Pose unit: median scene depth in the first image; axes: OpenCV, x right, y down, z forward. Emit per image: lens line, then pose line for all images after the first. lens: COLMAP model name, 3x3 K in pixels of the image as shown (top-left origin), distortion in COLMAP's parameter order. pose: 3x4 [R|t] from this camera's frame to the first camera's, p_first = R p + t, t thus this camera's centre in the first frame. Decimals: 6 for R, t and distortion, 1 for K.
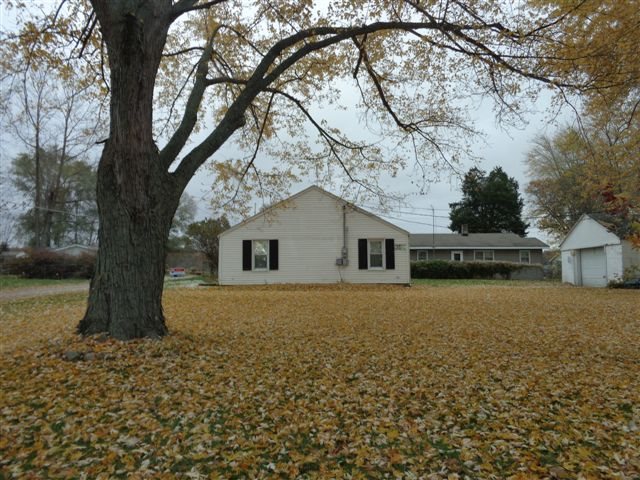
lens RADIAL K [[496.7, 0, 319.4], [0, 496.7, 240.4], [0, 0, 1]] dist [-0.003726, 0.025106]
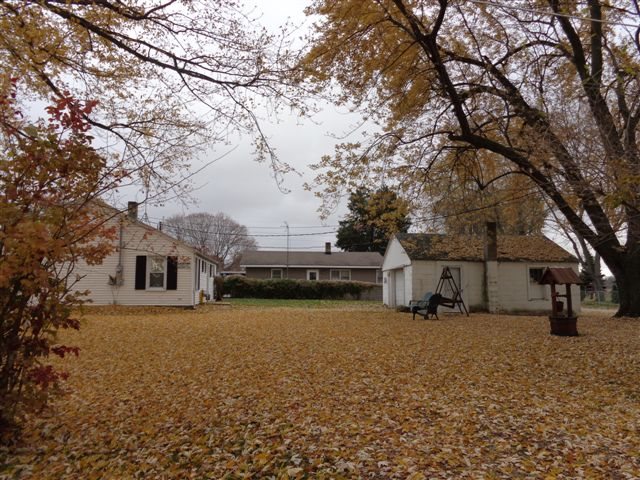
lens RADIAL K [[496.7, 0, 318.9], [0, 496.7, 240.8], [0, 0, 1]] dist [-0.003726, 0.025106]
pose [[0.996095, 0.013780, 0.087202, 0.434084], [-0.010834, 0.999358, -0.034157, -0.004158], [-0.087617, 0.033079, 0.995605, 0.096544]]
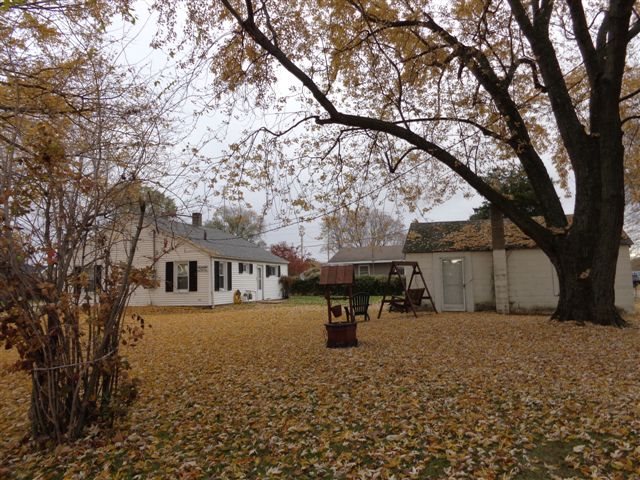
lens RADIAL K [[496.7, 0, 320.3], [0, 496.7, 241.0], [0, 0, 1]] dist [-0.003726, 0.025106]
pose [[0.944474, -0.048835, -0.324938, 0.933266], [0.041454, 0.998702, -0.029604, -0.003343], [0.325962, 0.014490, 0.945272, 0.189959]]
